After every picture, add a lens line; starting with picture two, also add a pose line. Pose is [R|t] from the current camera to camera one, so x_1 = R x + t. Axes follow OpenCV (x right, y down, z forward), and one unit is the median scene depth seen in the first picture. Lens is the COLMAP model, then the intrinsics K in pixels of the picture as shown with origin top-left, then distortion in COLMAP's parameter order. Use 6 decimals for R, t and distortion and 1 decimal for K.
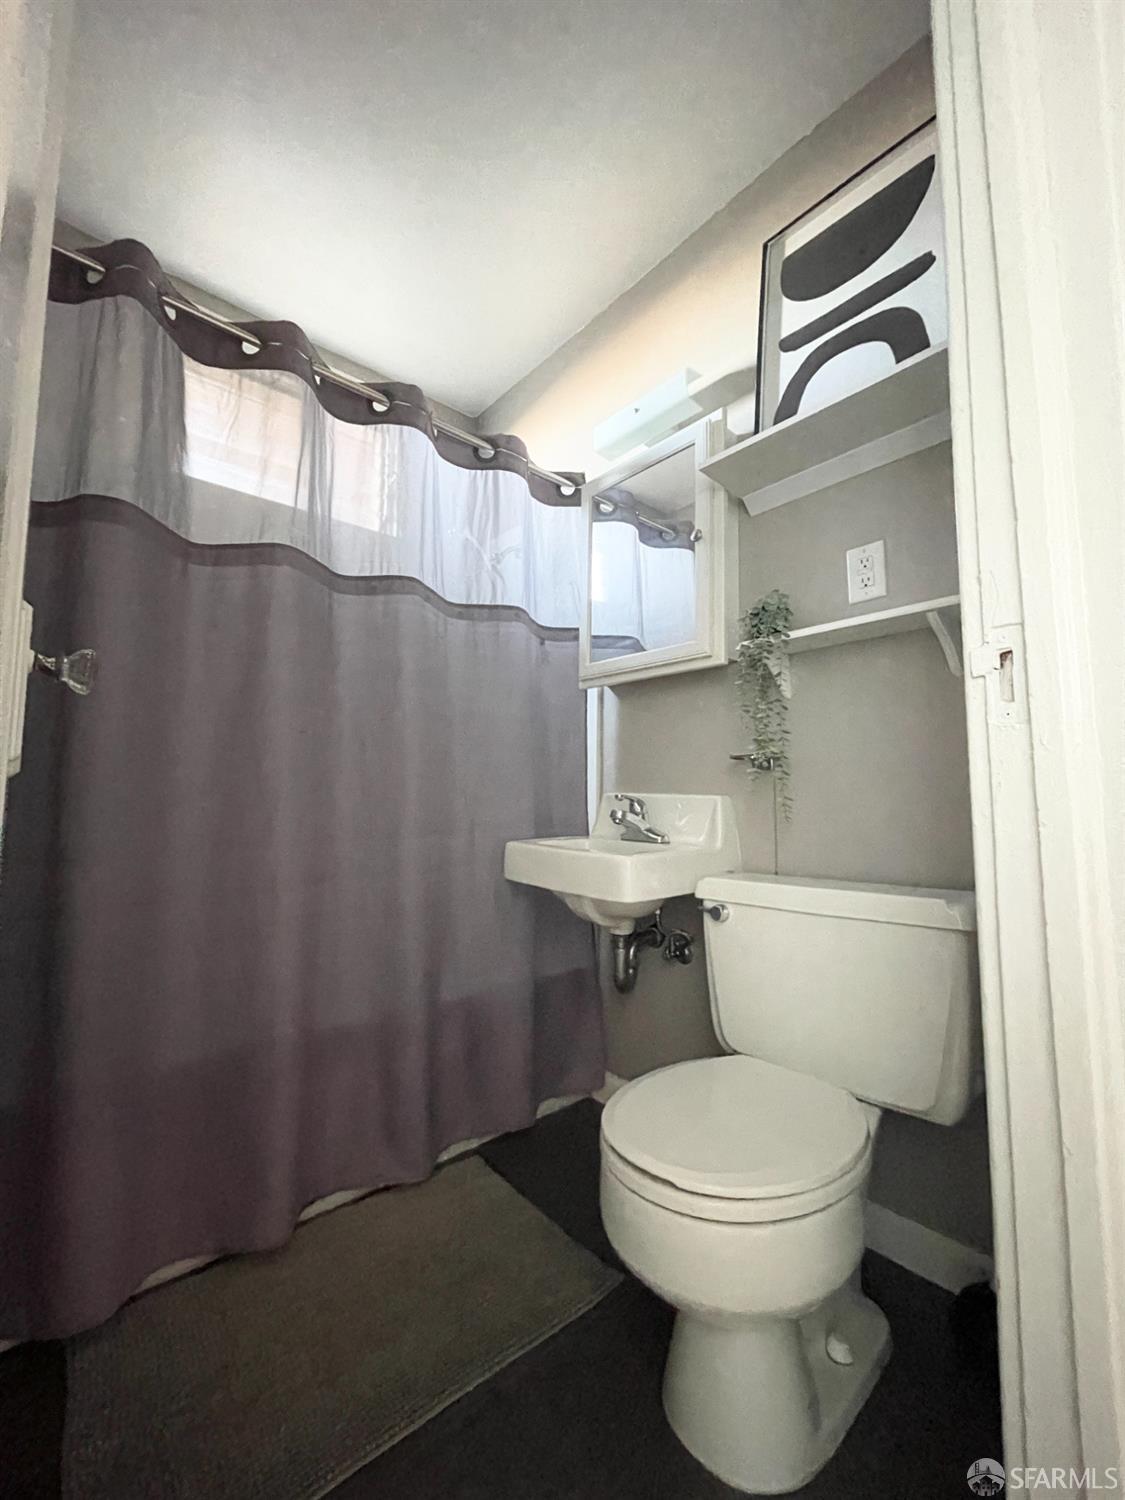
lens RADIAL K [[606.6, 0, 550.7], [0, 606.6, 748.8], [0, 0, 1]] dist [0.001434, 0.000217]
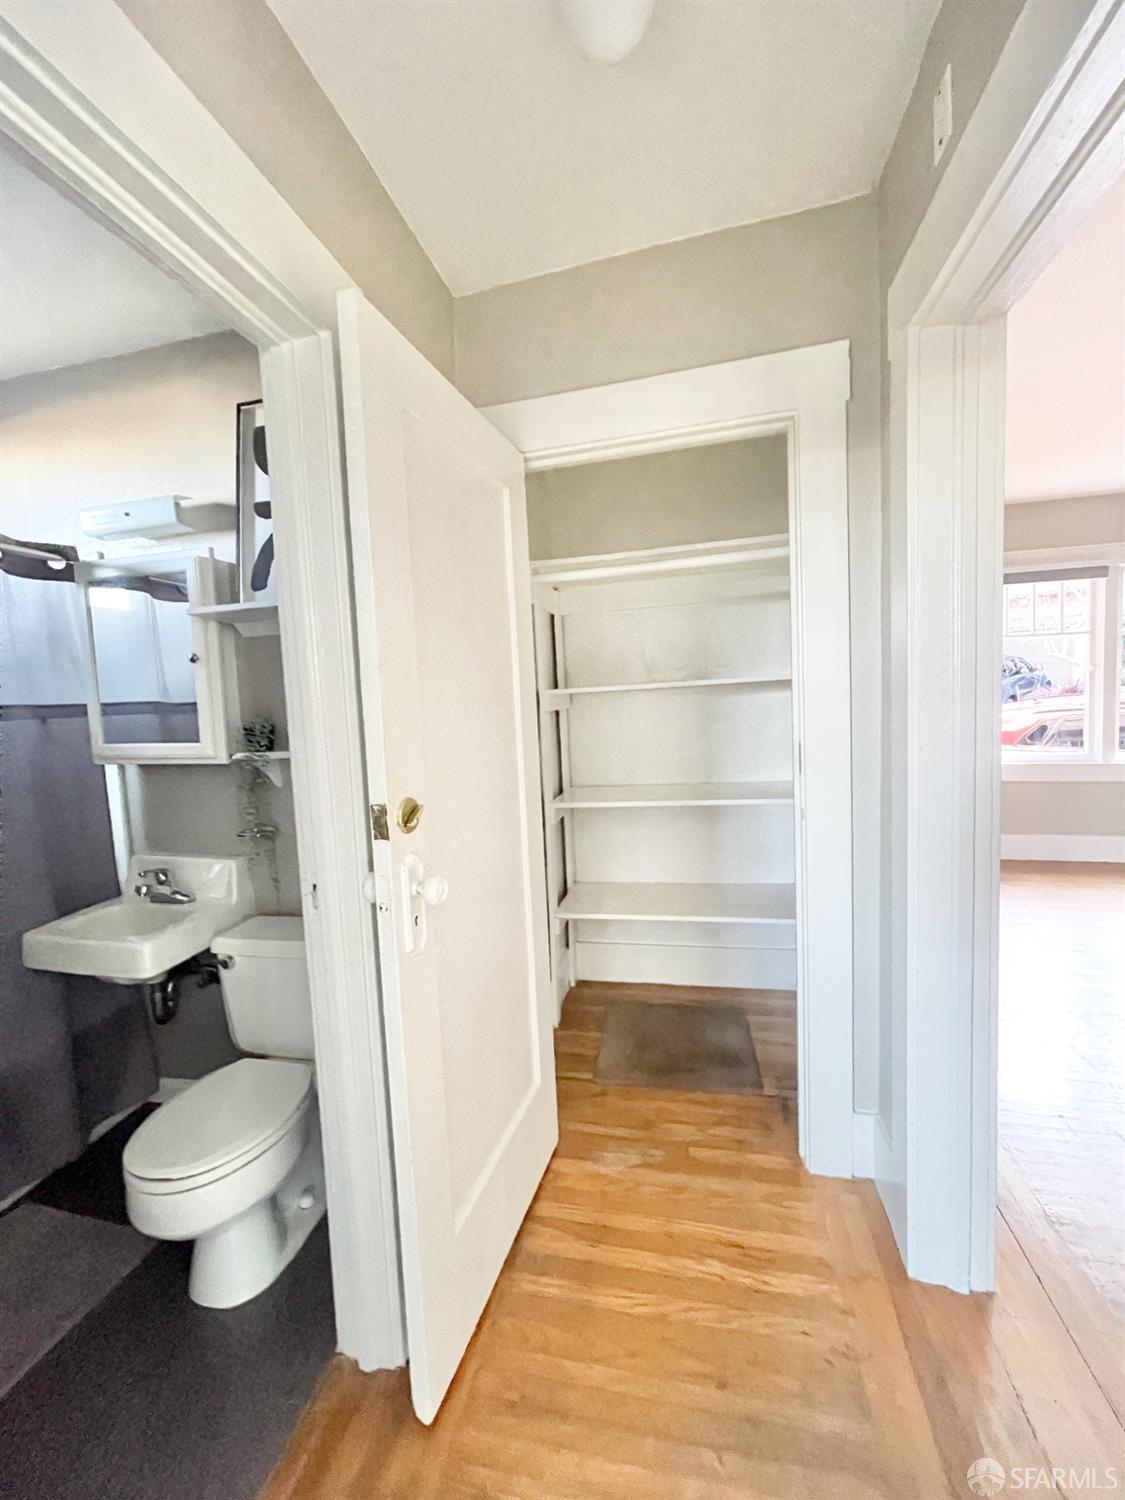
lens RADIAL K [[606.6, 0, 561.4], [0, 606.6, 742.3], [0, 0, 1]] dist [0.001434, 0.000217]
pose [[0.804236, -0.096424, 0.586436, 0.099589], [-0.000164, 0.986714, 0.162464, -0.365817], [-0.594311, -0.130756, 0.793535, -0.396583]]
